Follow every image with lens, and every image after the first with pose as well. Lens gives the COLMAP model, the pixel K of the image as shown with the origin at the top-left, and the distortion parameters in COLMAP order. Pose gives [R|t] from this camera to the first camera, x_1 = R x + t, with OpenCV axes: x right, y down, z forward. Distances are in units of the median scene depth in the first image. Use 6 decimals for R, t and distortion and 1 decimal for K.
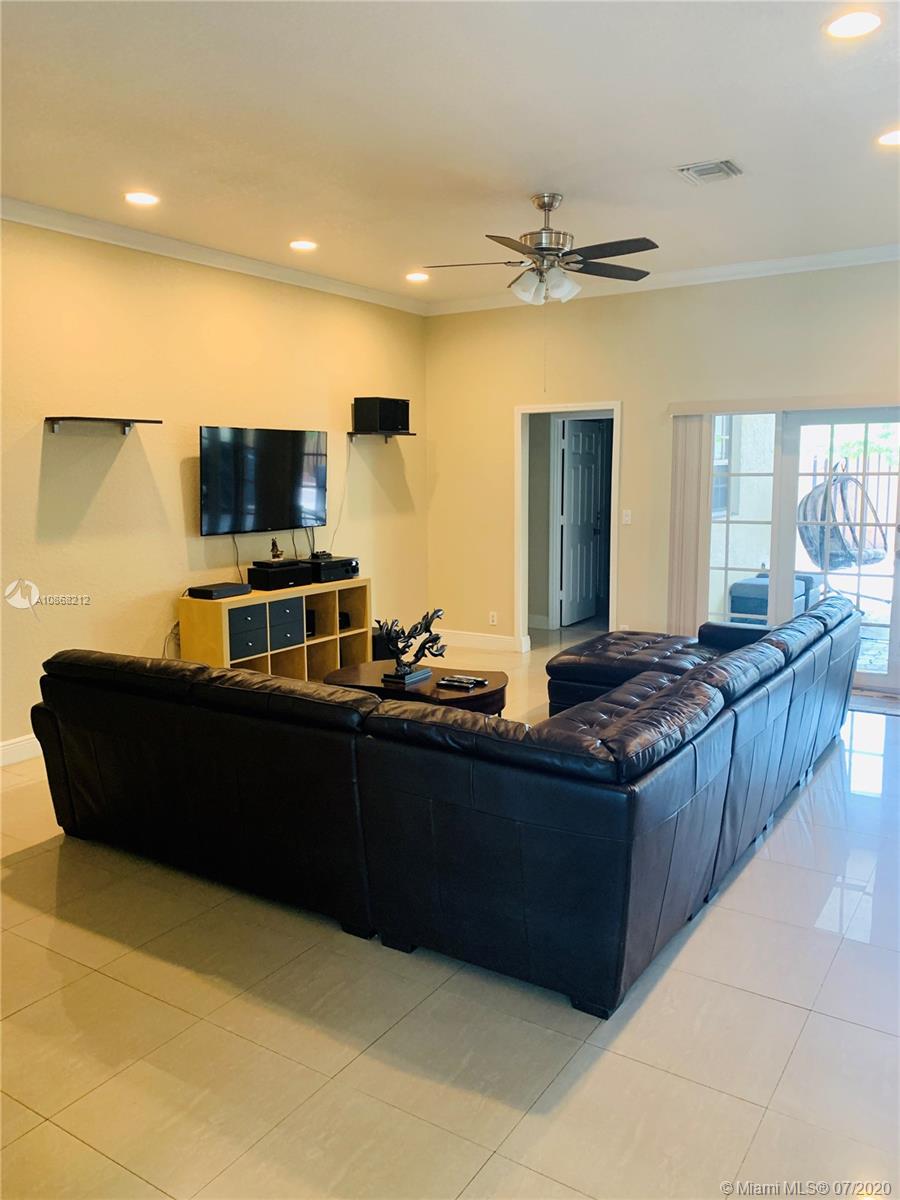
lens RADIAL K [[927.6, 0, 444.4], [0, 927.6, 603.7], [0, 0, 1]] dist [0.014310, -0.010053]
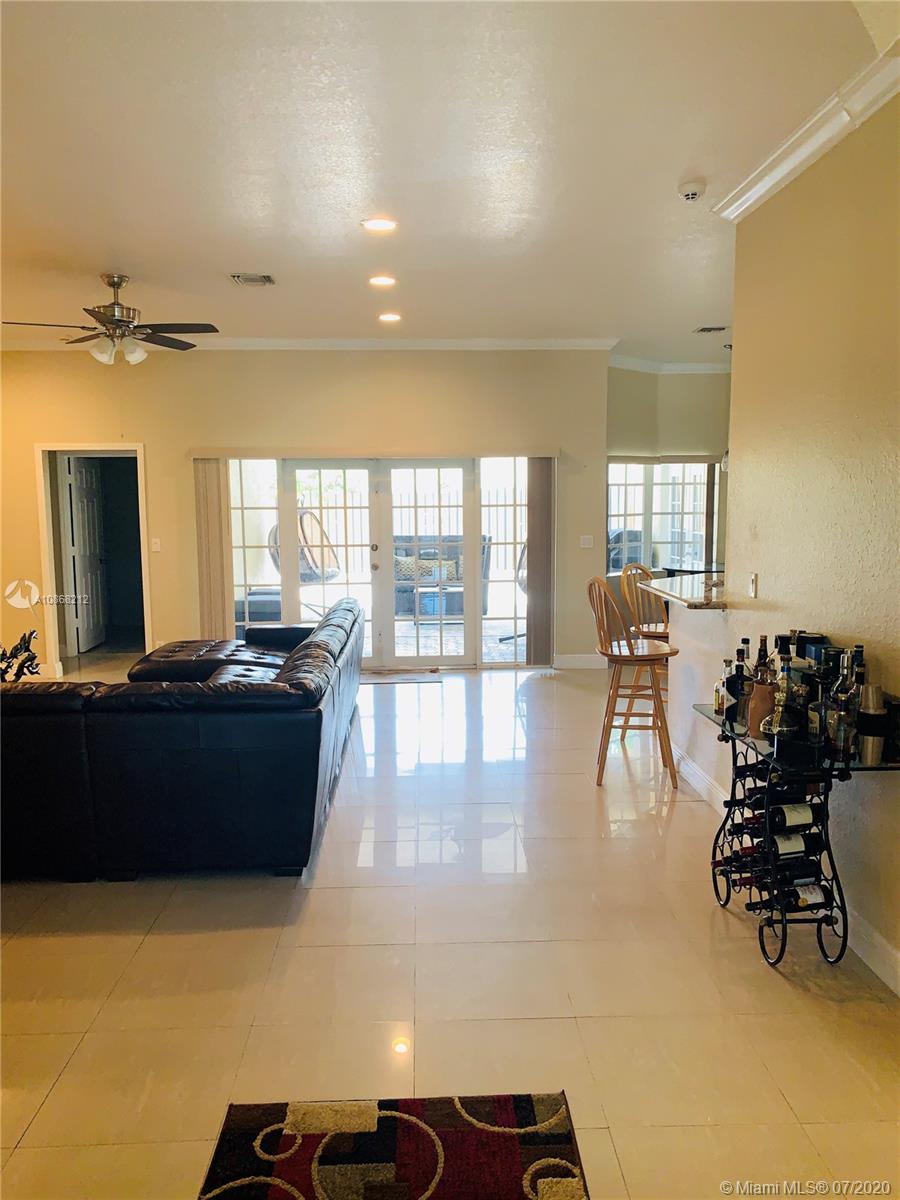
lens RADIAL K [[927.6, 0, 453.1], [0, 927.6, 600.1], [0, 0, 1]] dist [0.014310, -0.010053]
pose [[0.818820, -0.061762, 0.570718, -0.229902], [0.084070, 0.996378, -0.012792, 0.026242], [-0.567861, 0.058454, 0.821046, -0.192572]]
